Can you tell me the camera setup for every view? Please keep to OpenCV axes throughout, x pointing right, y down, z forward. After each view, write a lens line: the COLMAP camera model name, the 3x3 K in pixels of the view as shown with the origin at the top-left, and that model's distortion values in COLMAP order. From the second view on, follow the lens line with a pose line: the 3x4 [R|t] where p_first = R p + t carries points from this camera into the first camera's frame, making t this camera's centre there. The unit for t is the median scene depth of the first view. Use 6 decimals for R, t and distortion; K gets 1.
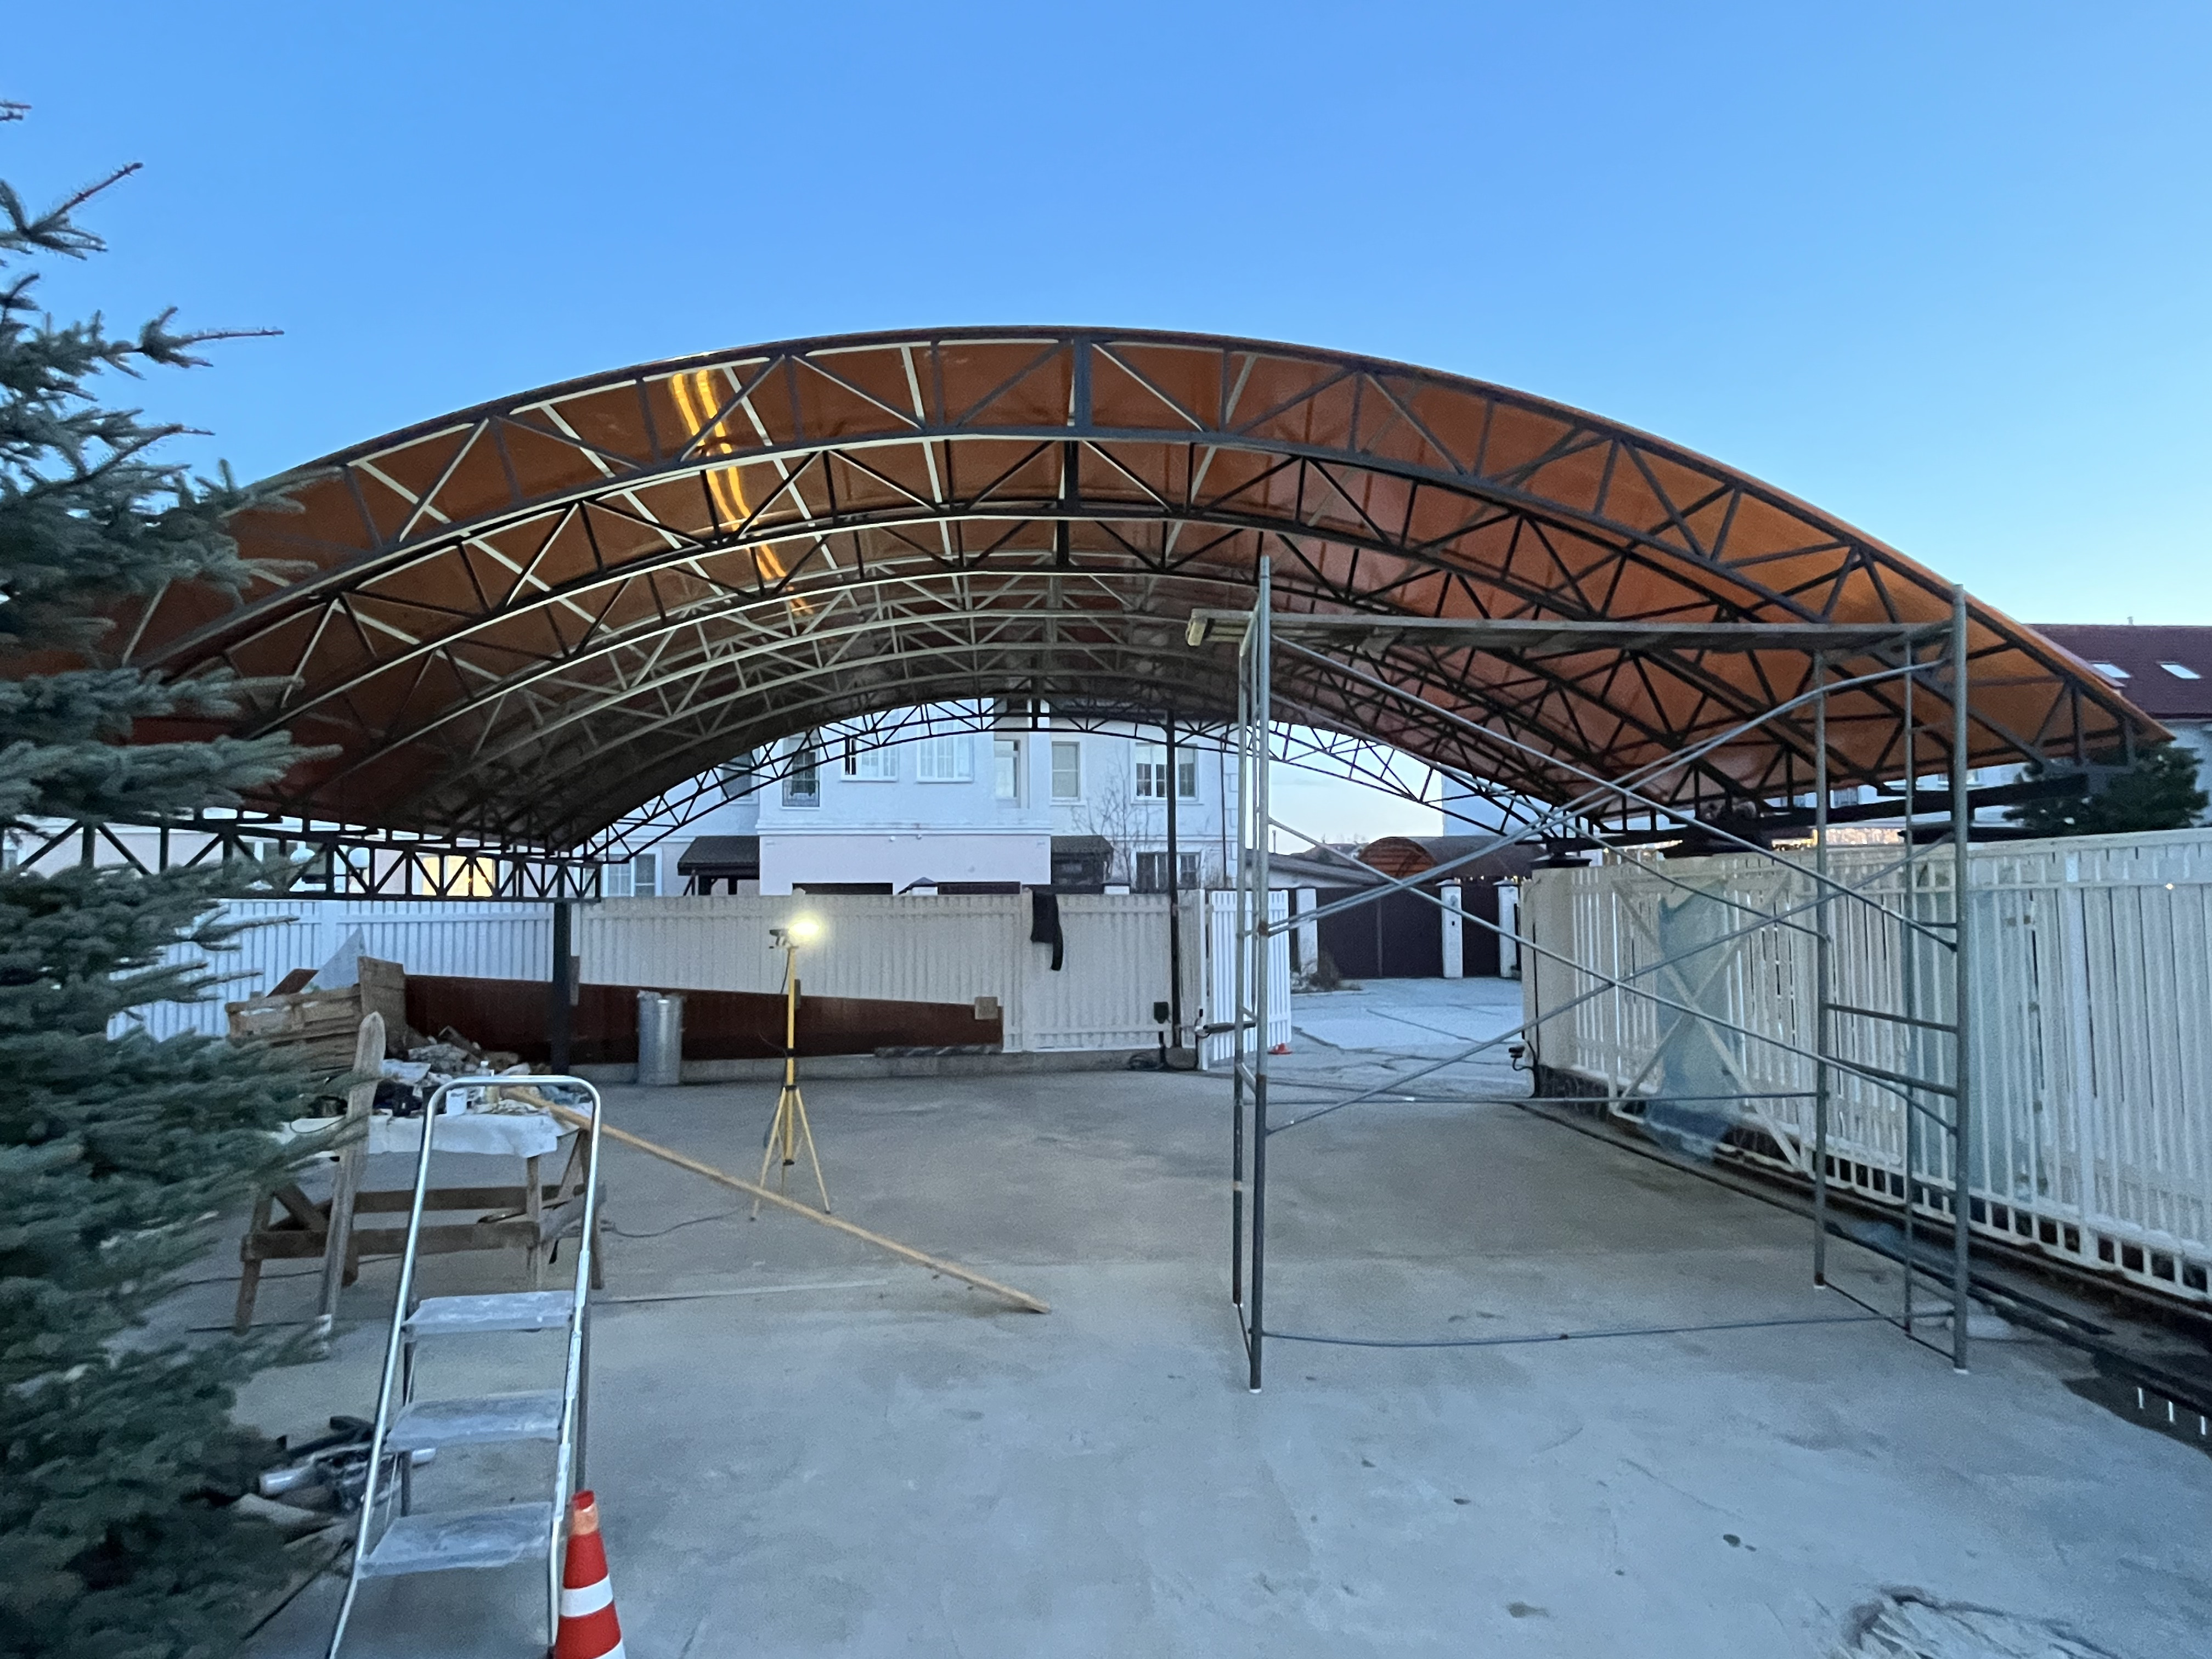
lens RADIAL K [[1174.4, 0, 1106.2], [0, 1174.4, 836.1], [0, 0, 1]] dist [-0.001028, -0.003811]
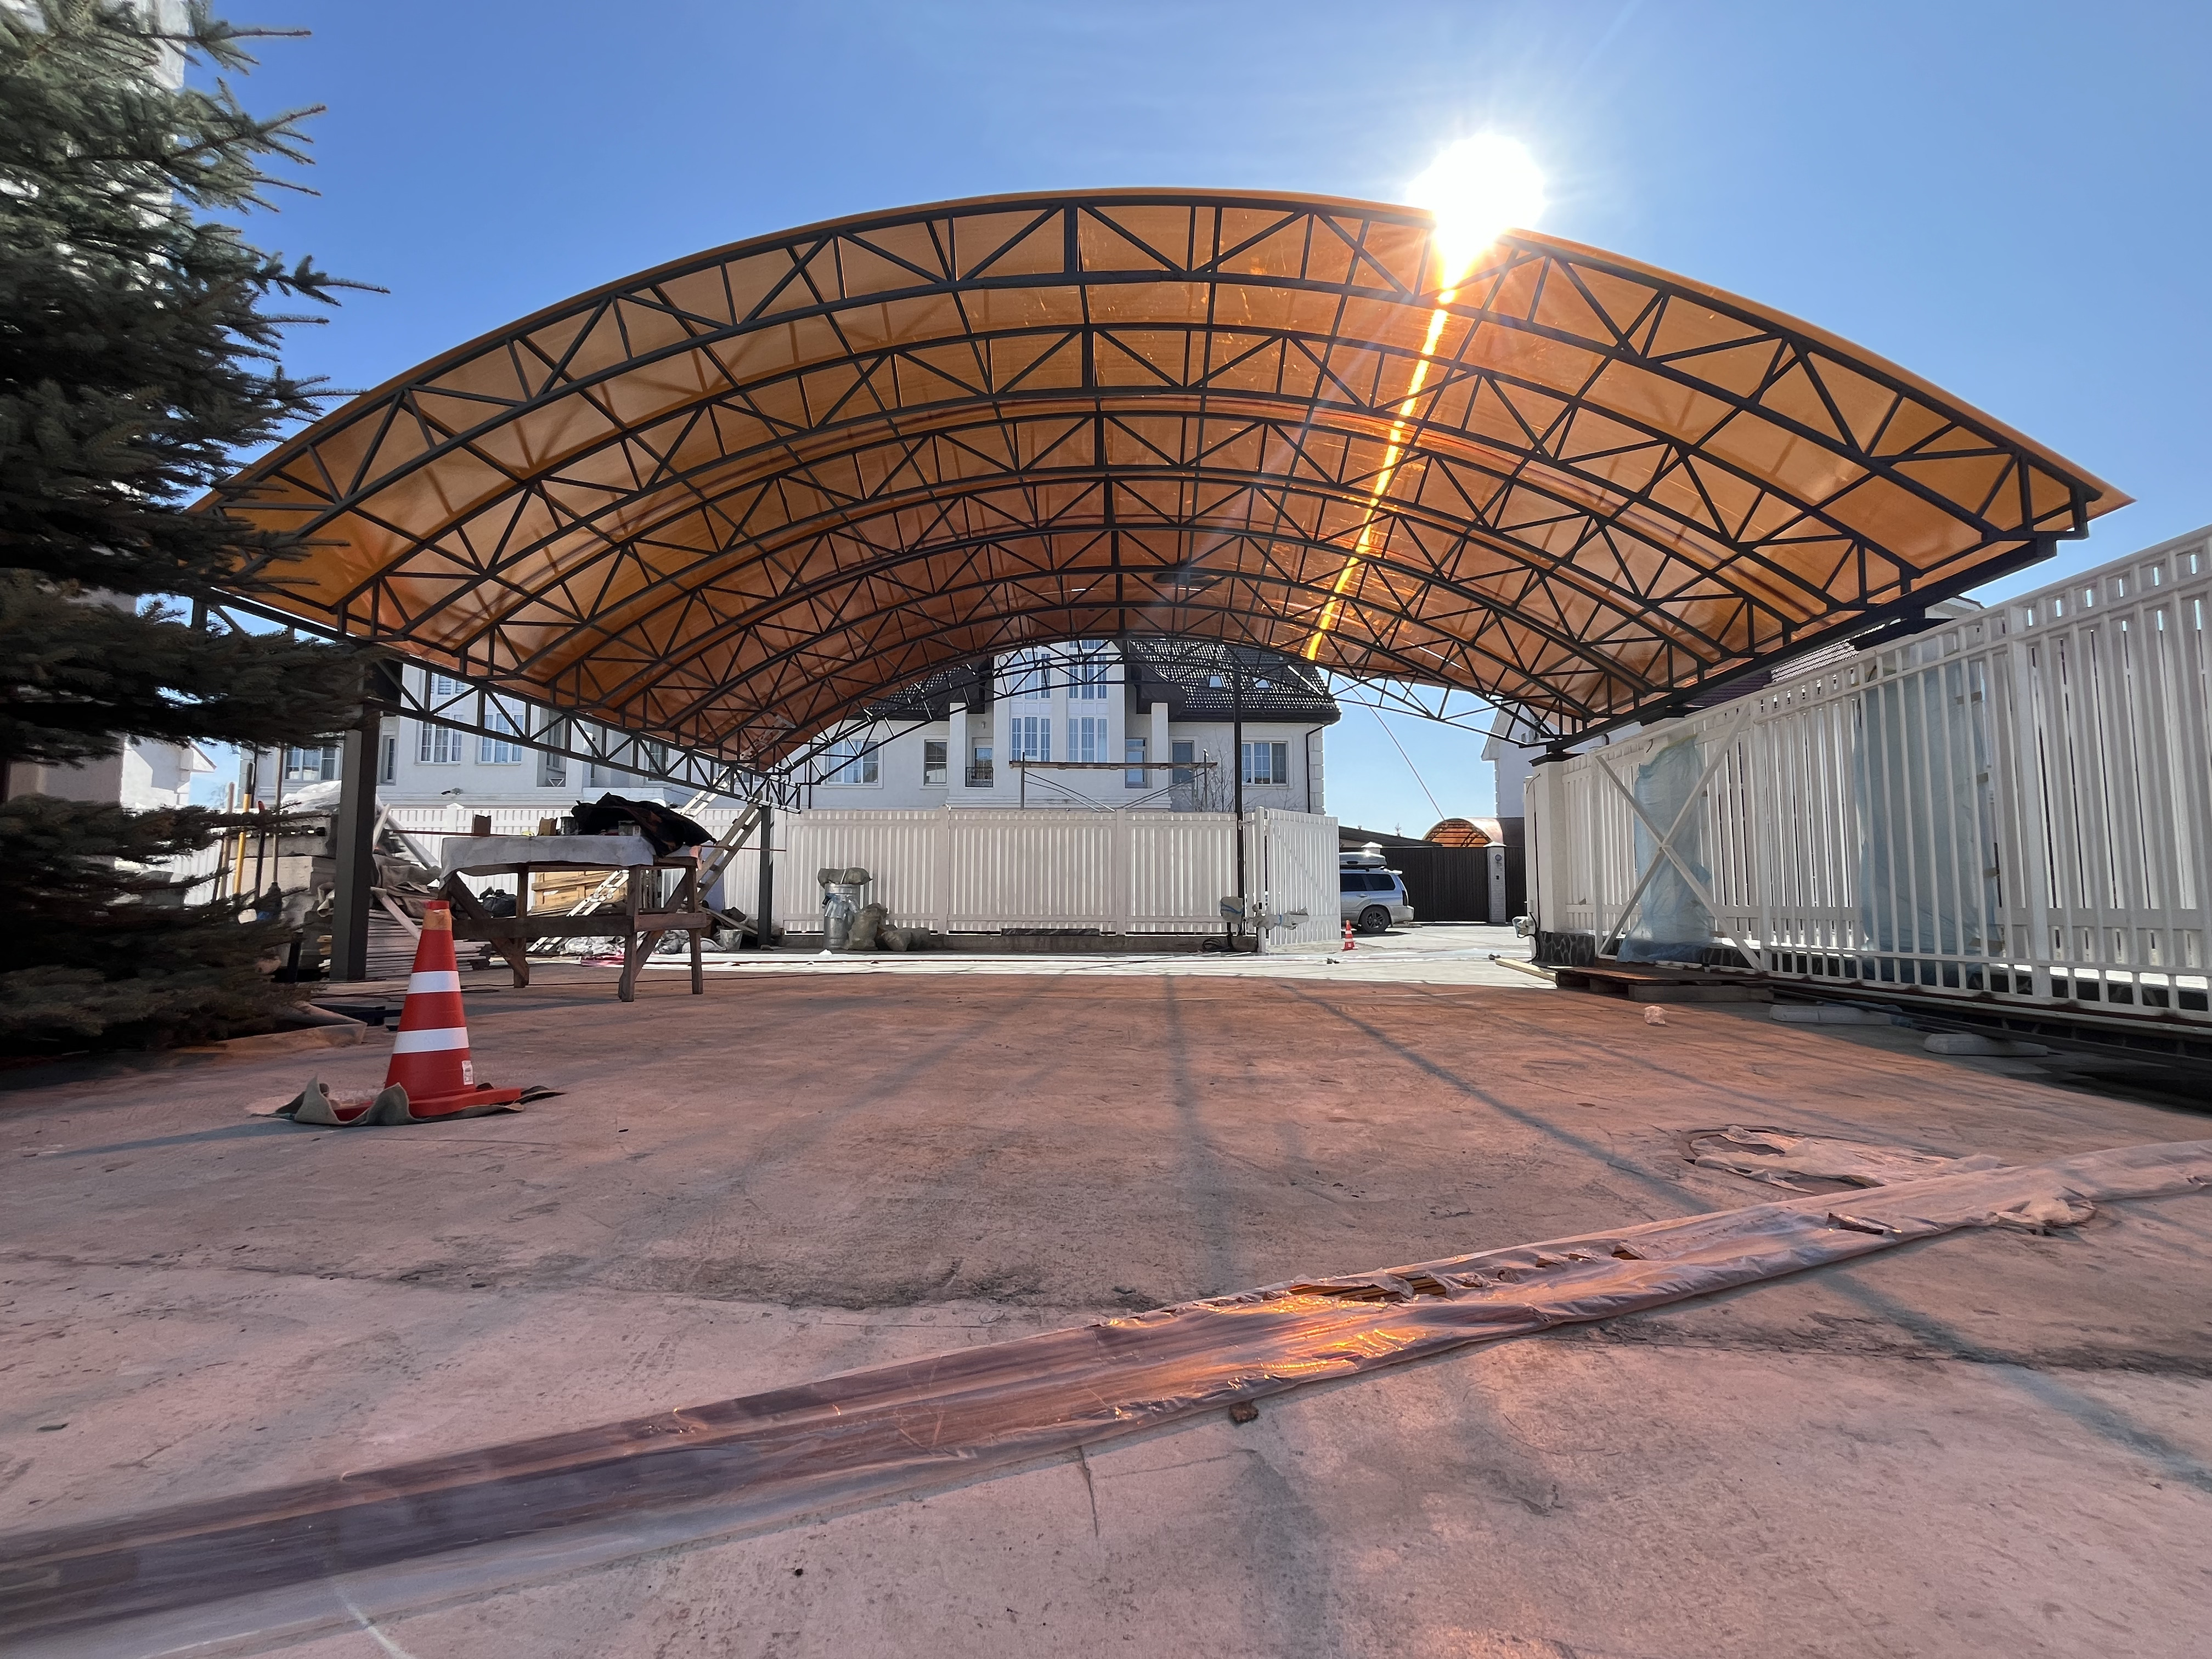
lens RADIAL K [[893.8, 0, 1107.6], [0, 893.8, 841.4], [0, 0, 1]] dist [-0.007993, 0.001657]
pose [[0.989336, 0.000193, -0.145653, 0.083675], [-0.002054, 0.999918, -0.012627, 0.135693], [0.145638, 0.012792, 0.989255, 0.064821]]
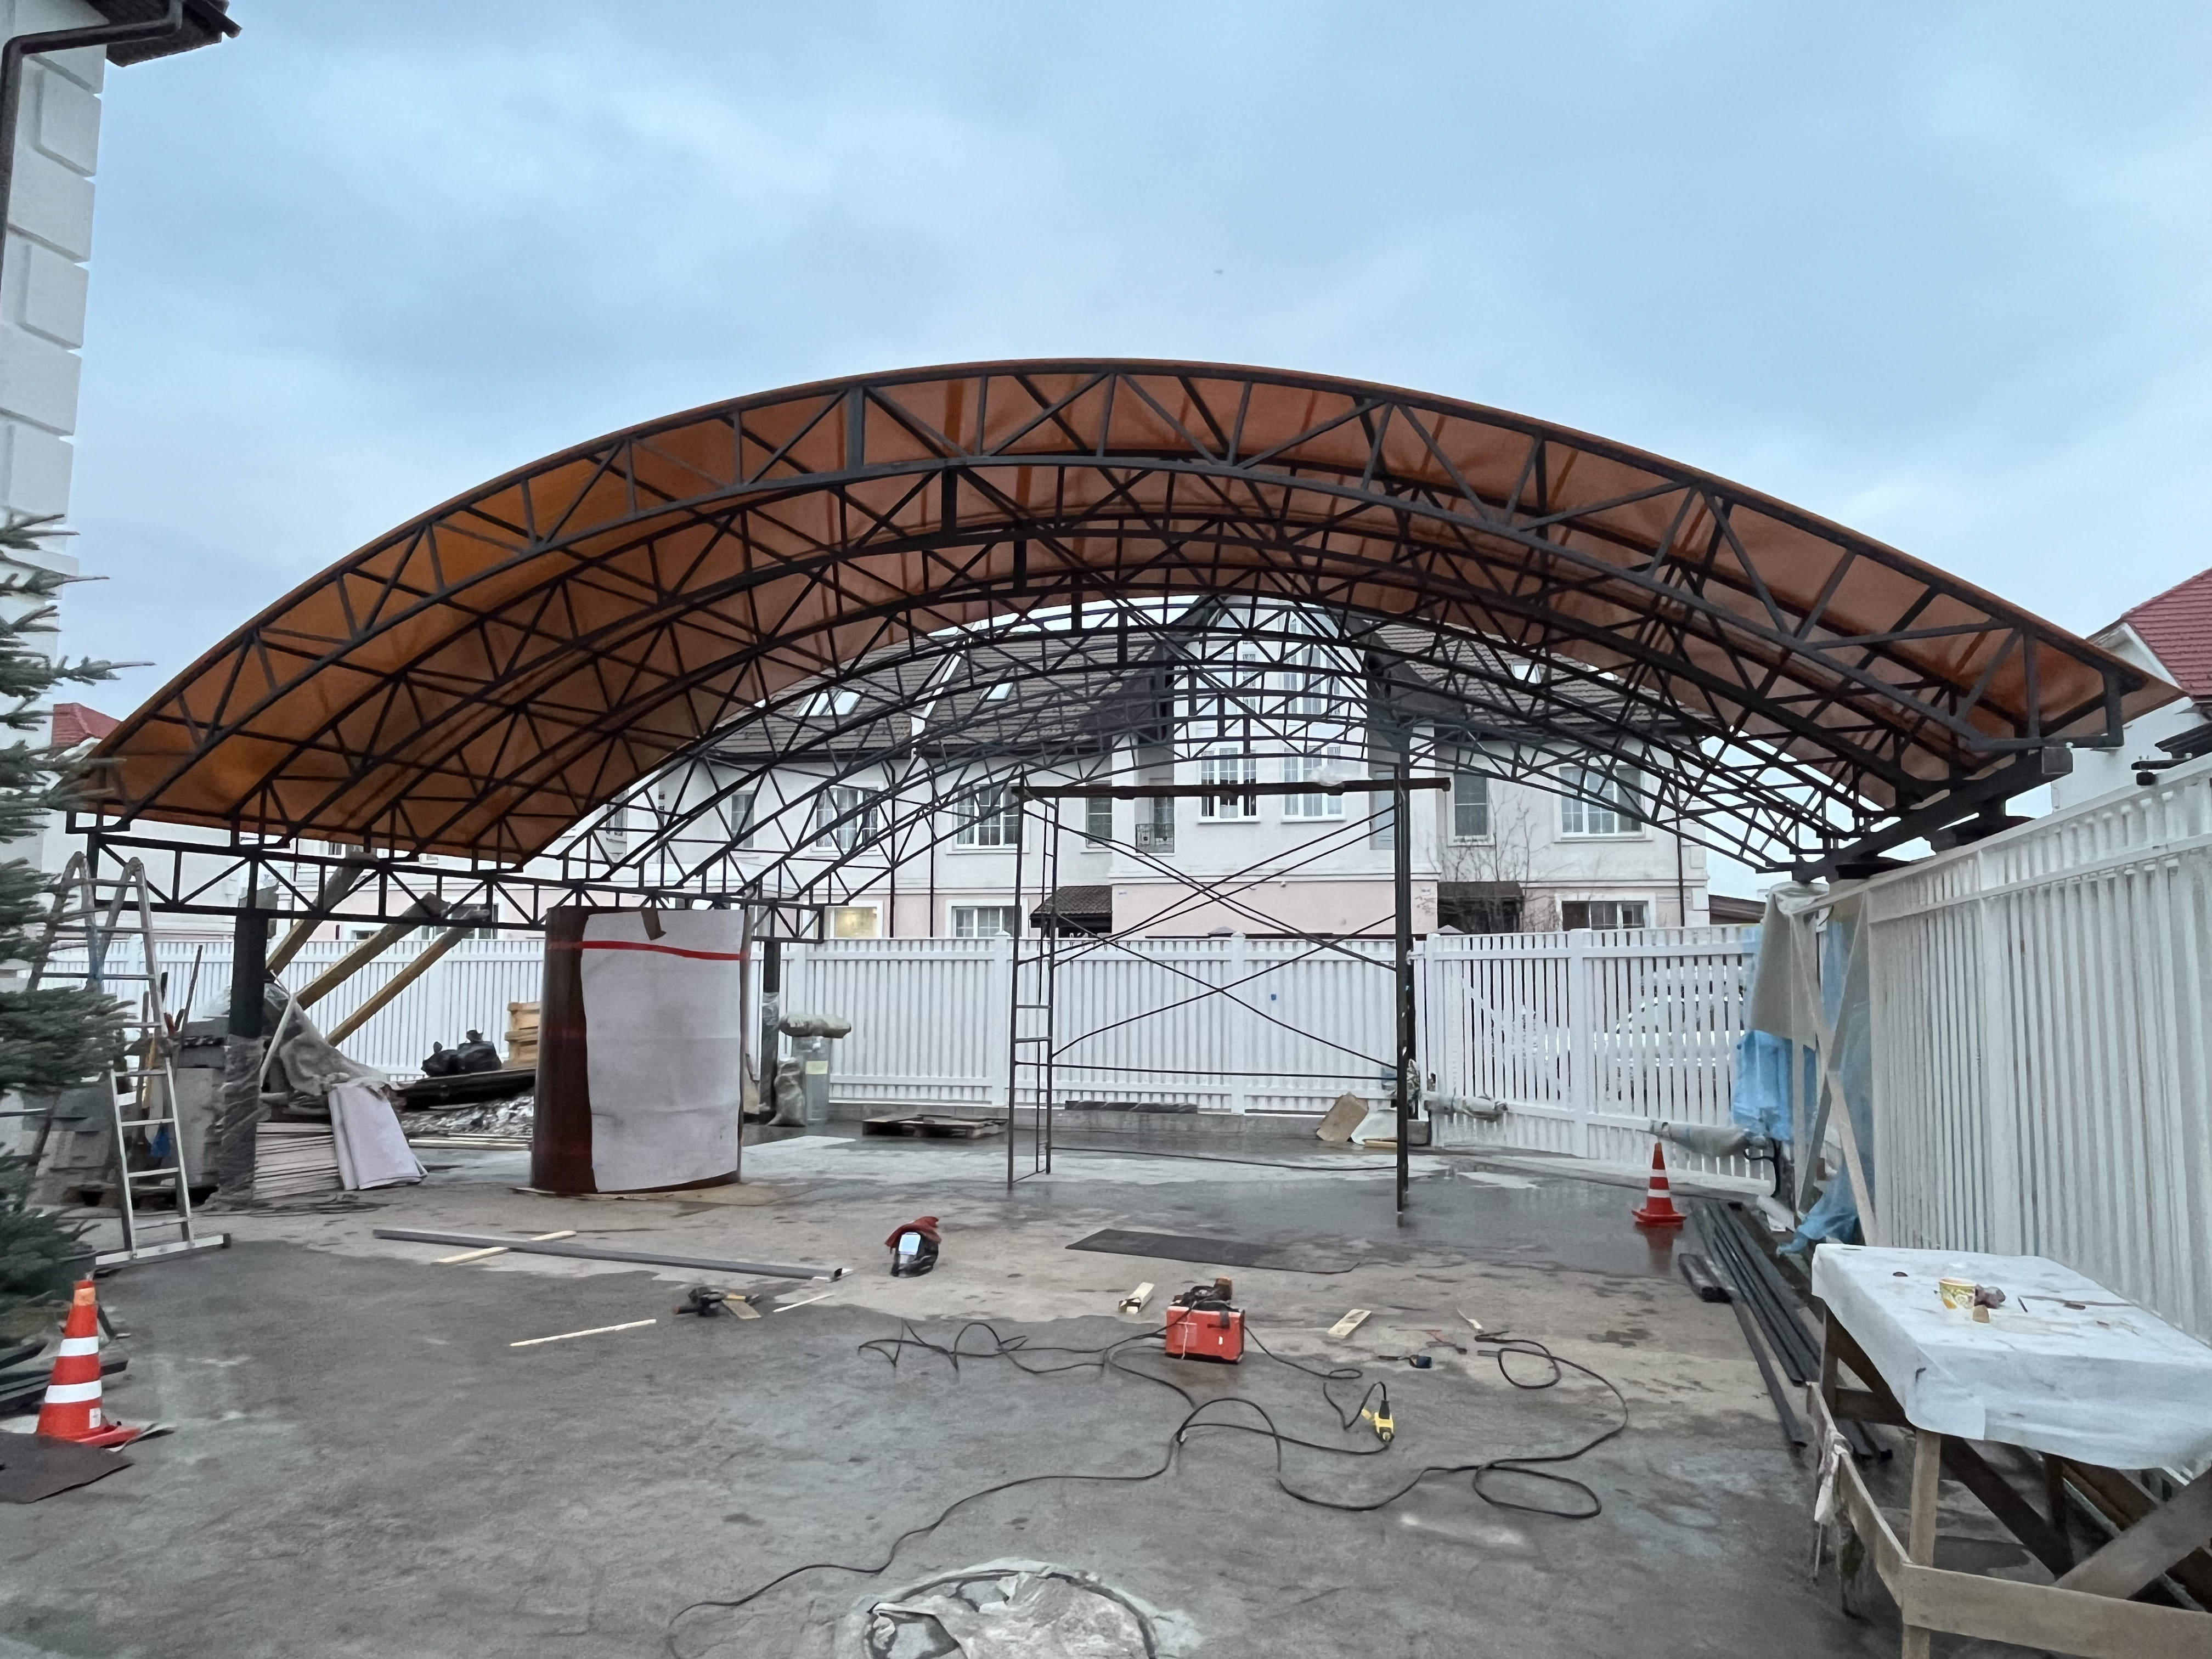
lens RADIAL K [[1392.8, 0, 1115.8], [0, 1392.8, 845.0], [0, 0, 1]] dist [-0.004919, 0.002120]
pose [[0.919591, -0.020945, -0.392319, 0.383189], [0.007633, 0.999342, -0.035460, 0.021522], [0.392803, 0.029614, 0.919146, -0.029626]]
